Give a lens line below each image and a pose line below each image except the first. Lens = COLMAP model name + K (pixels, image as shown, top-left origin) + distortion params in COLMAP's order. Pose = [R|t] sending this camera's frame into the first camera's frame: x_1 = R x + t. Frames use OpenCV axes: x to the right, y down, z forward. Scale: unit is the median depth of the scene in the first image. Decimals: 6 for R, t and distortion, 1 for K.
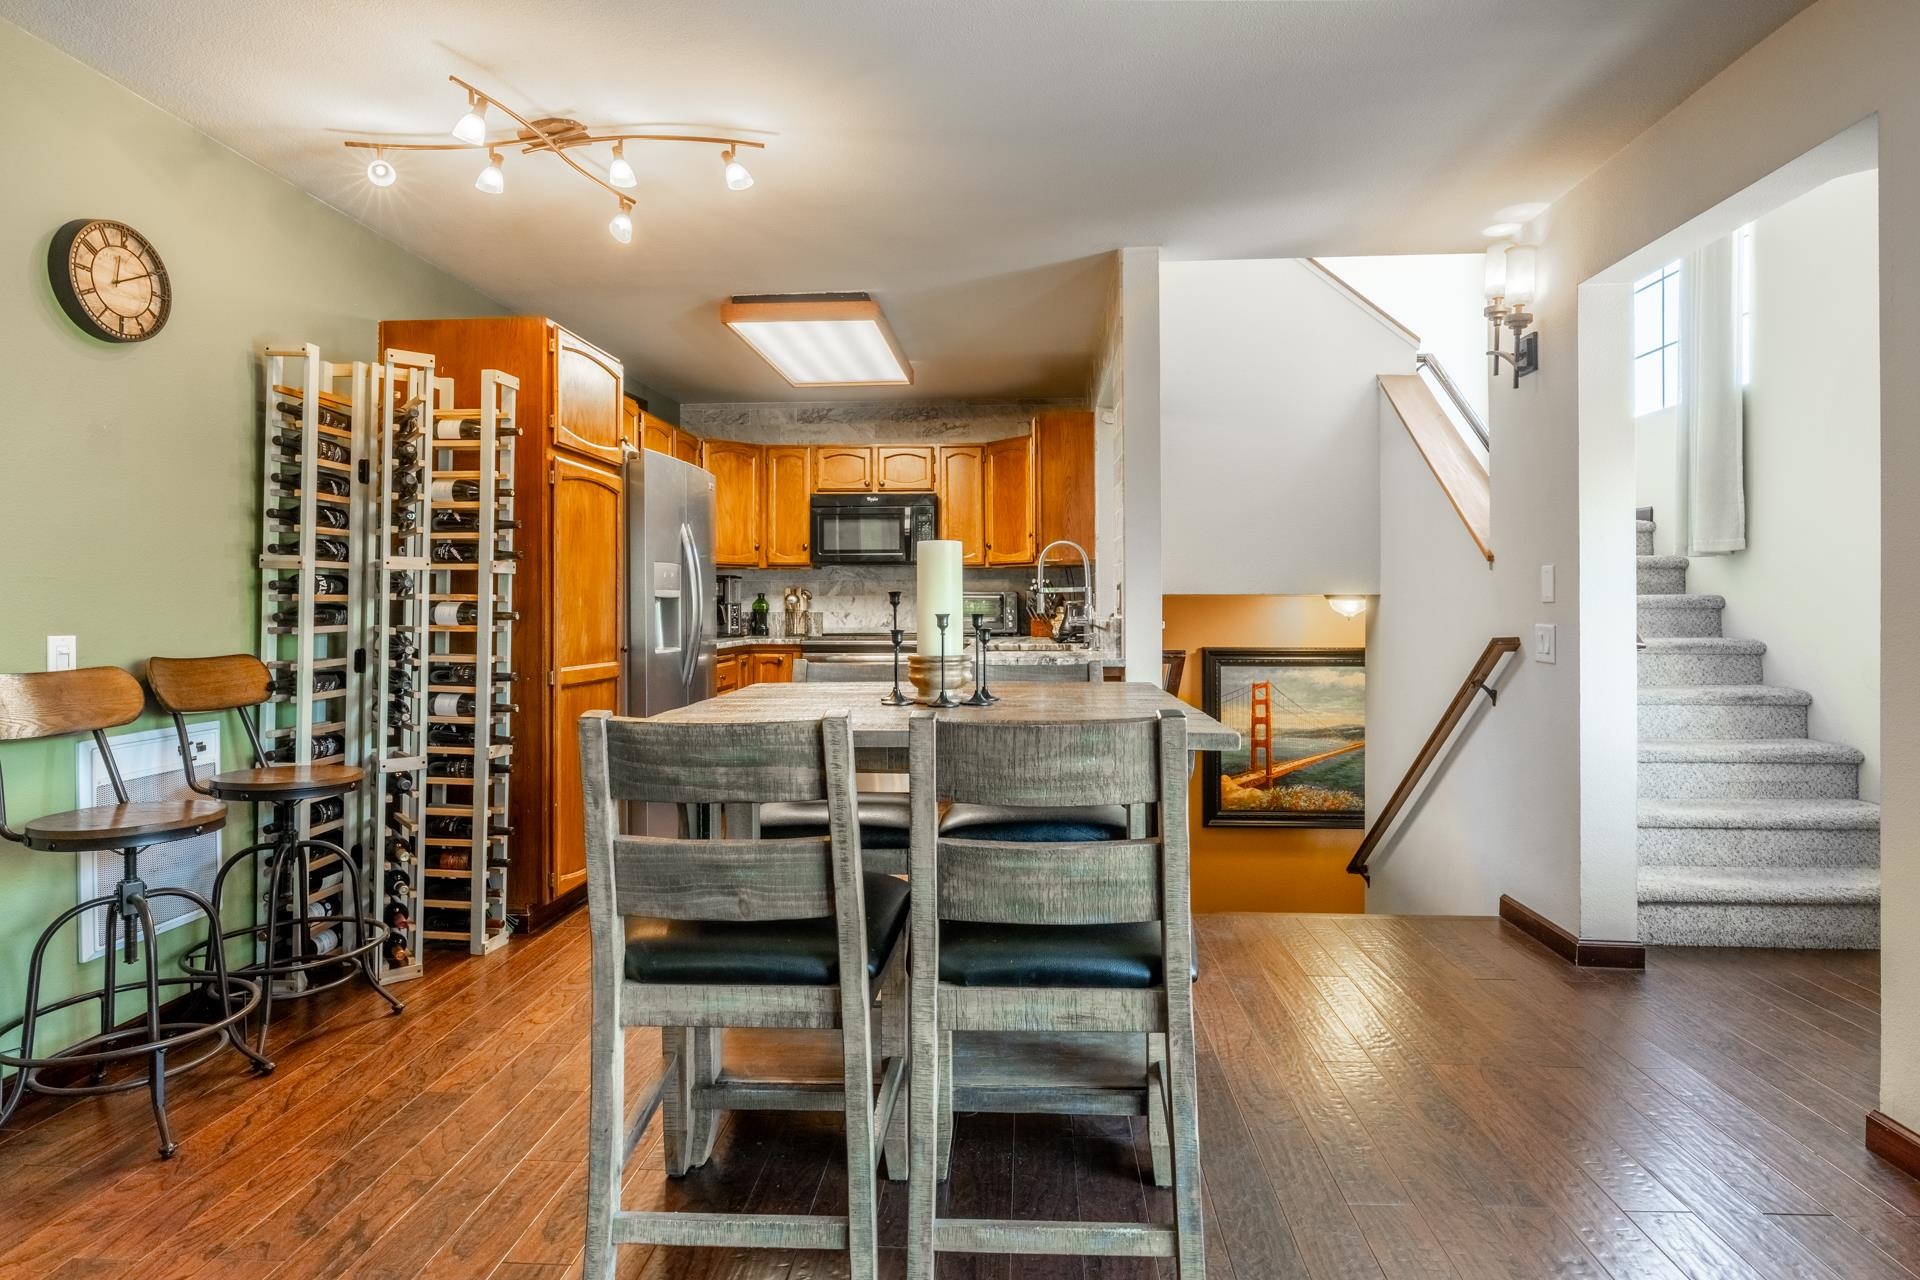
lens RADIAL K [[1016.6, 0, 964.7], [0, 1016.6, 608.5], [0, 0, 1]] dist [-0.002839, -0.001694]
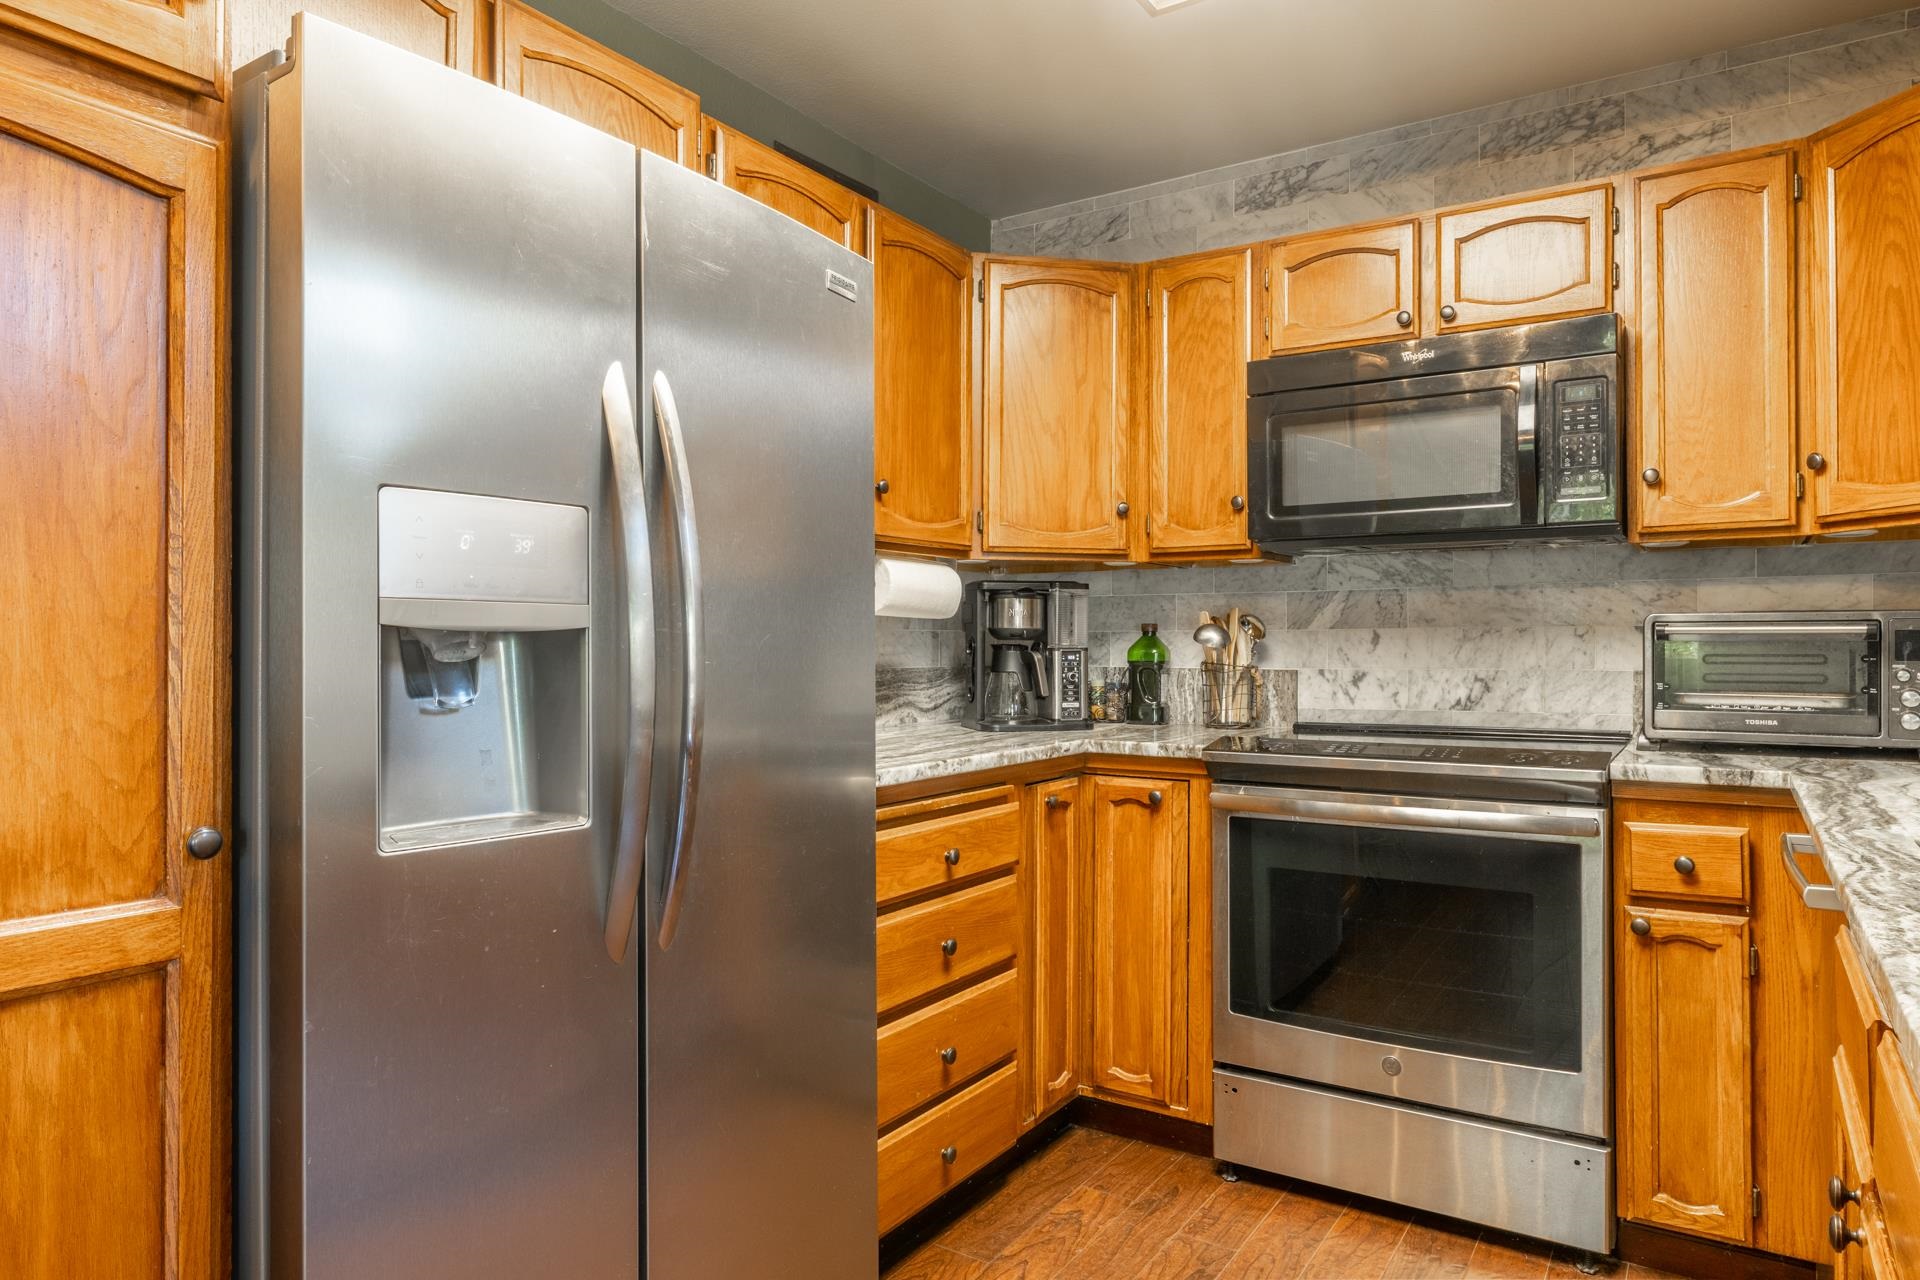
lens RADIAL K [[1177.7, 0, 965.0], [0, 1177.7, 646.6], [0, 0, 1]] dist [-0.000894, -0.001472]
pose [[0.872856, 0.001100, -0.487977, -0.039498], [-0.002467, 0.999995, -0.002159, -0.006264], [0.487972, 0.003088, 0.872854, 0.793356]]
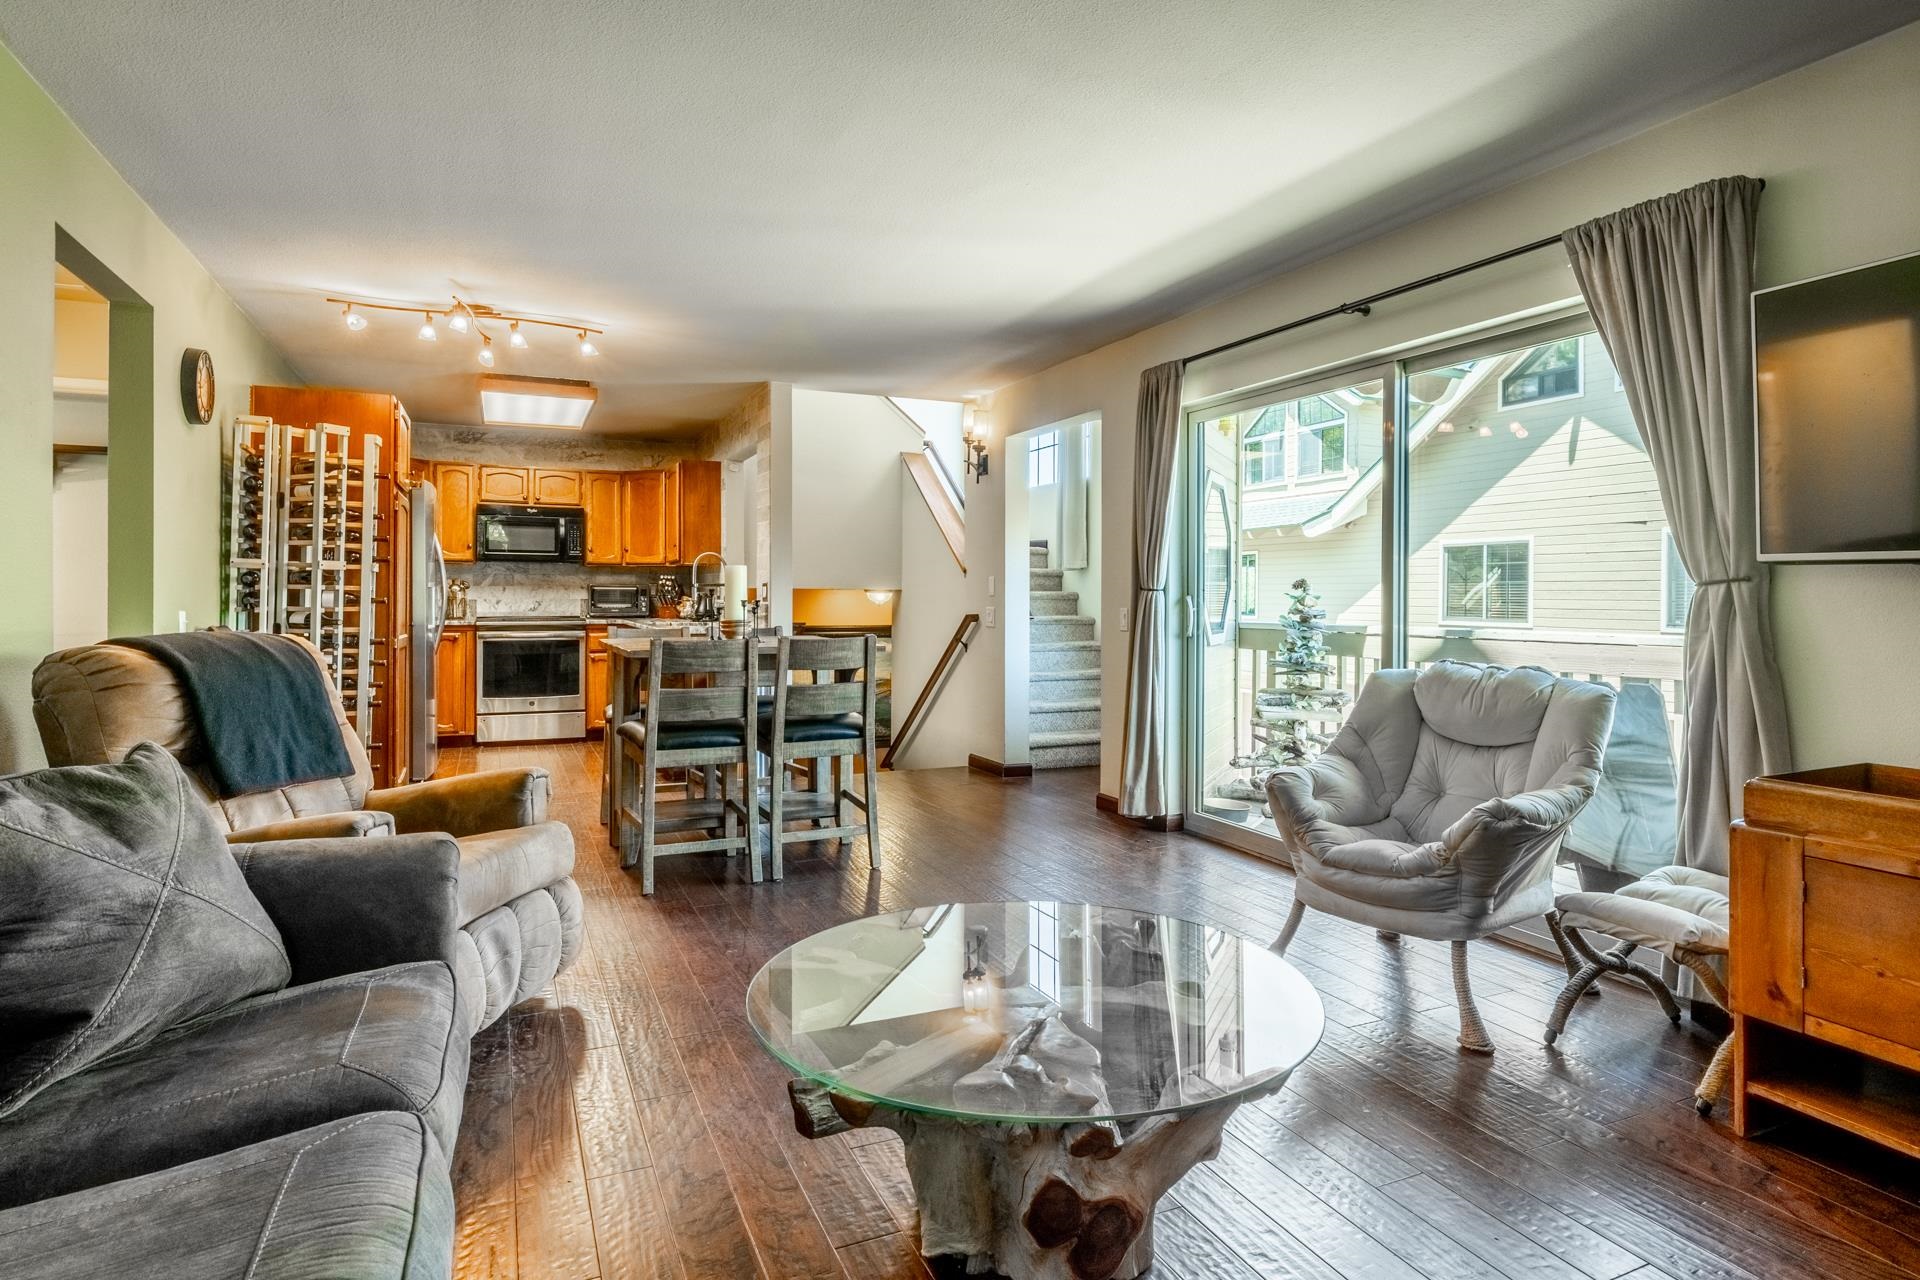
lens RADIAL K [[1043.5, 0, 966.3], [0, 1043.5, 599.9], [0, 0, 1]] dist [0.001156, -0.000013]
pose [[0.882752, 0.004351, 0.469819, -0.315399], [-0.005351, 0.999985, 0.000793, 0.000411], [-0.469809, -0.003214, 0.882762, -0.573787]]
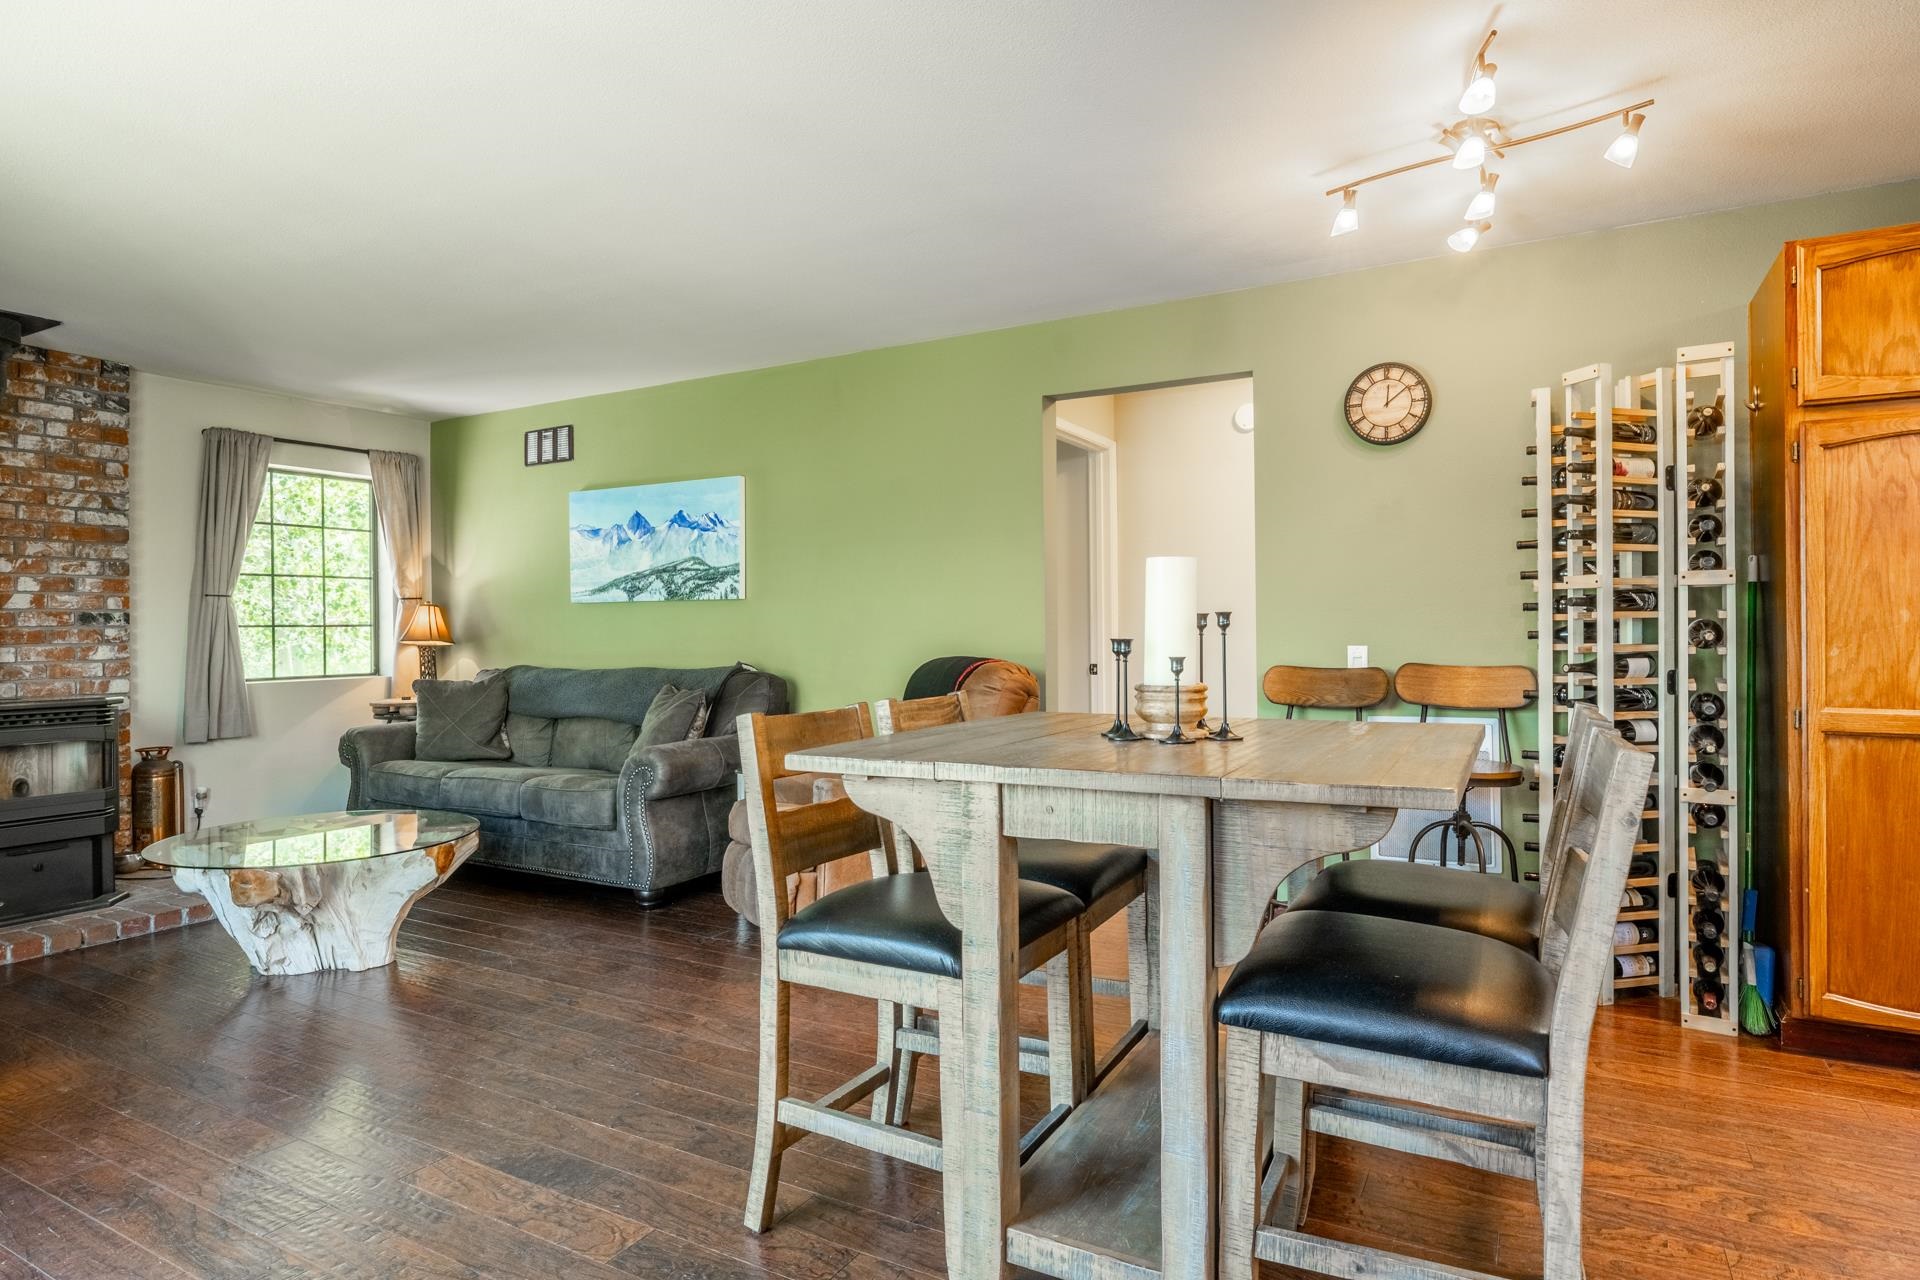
lens RADIAL K [[1055.2, 0, 959.9], [0, 1055.2, 628.1], [0, 0, 1]] dist [-0.000823, -0.000993]
pose [[-0.432523, 0.002932, -0.901618, 0.458438], [0.008086, 0.999967, -0.000627, -0.002372], [0.901587, -0.007562, -0.432533, 0.633761]]
